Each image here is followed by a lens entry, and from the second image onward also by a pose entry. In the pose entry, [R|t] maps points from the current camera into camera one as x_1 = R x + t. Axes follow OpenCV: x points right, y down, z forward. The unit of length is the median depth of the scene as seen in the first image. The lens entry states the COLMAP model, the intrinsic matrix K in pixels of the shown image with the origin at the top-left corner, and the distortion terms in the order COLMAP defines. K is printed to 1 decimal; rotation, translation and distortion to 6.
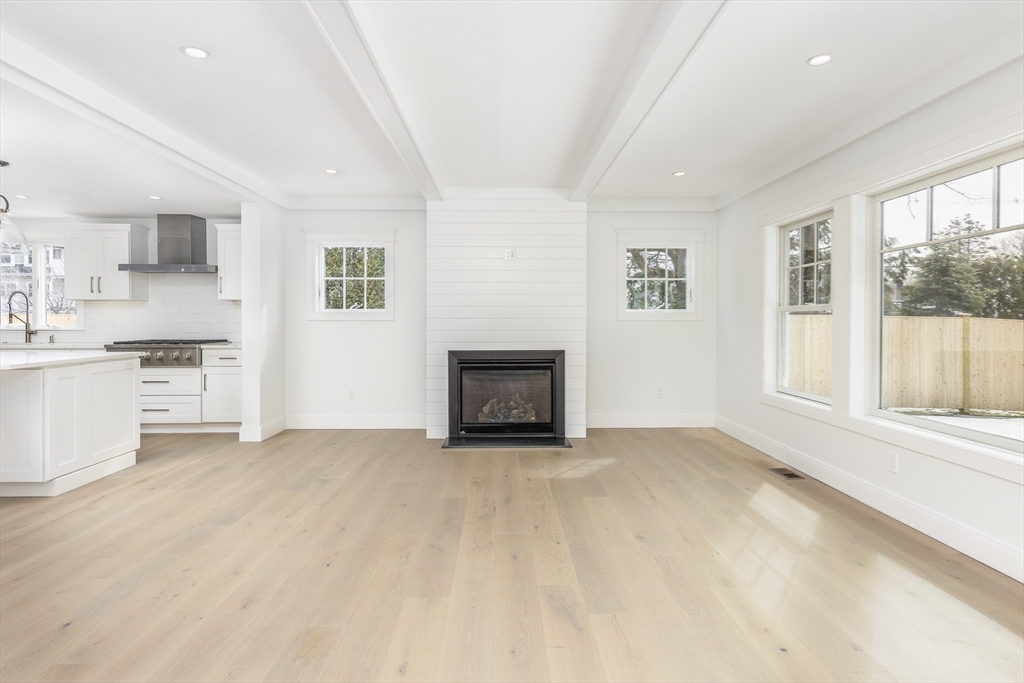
lens RADIAL K [[561.6, 0, 487.3], [0, 561.6, 323.3], [0, 0, 1]] dist [0.006130, 0.002710]
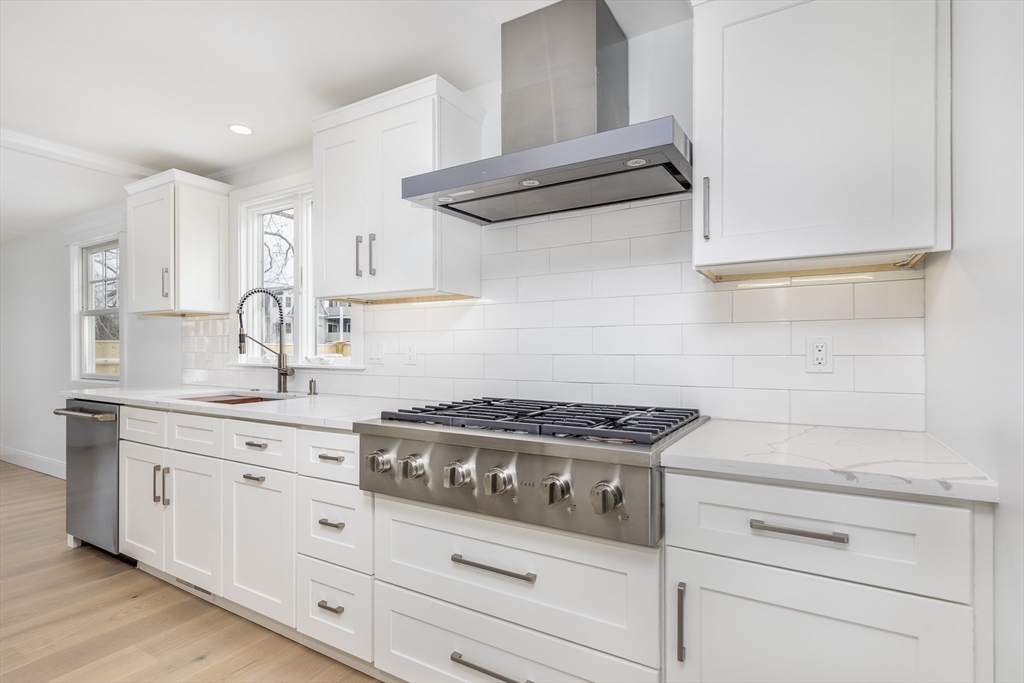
lens RADIAL K [[492.6, 0, 514.2], [0, 492.6, 347.0], [0, 0, 1]] dist [0.005389, 0.000980]
pose [[0.873120, -0.004589, -0.487483, -0.437618], [-0.004118, 0.999851, -0.016788, 0.000307], [0.487488, 0.016666, 0.872971, 0.752009]]
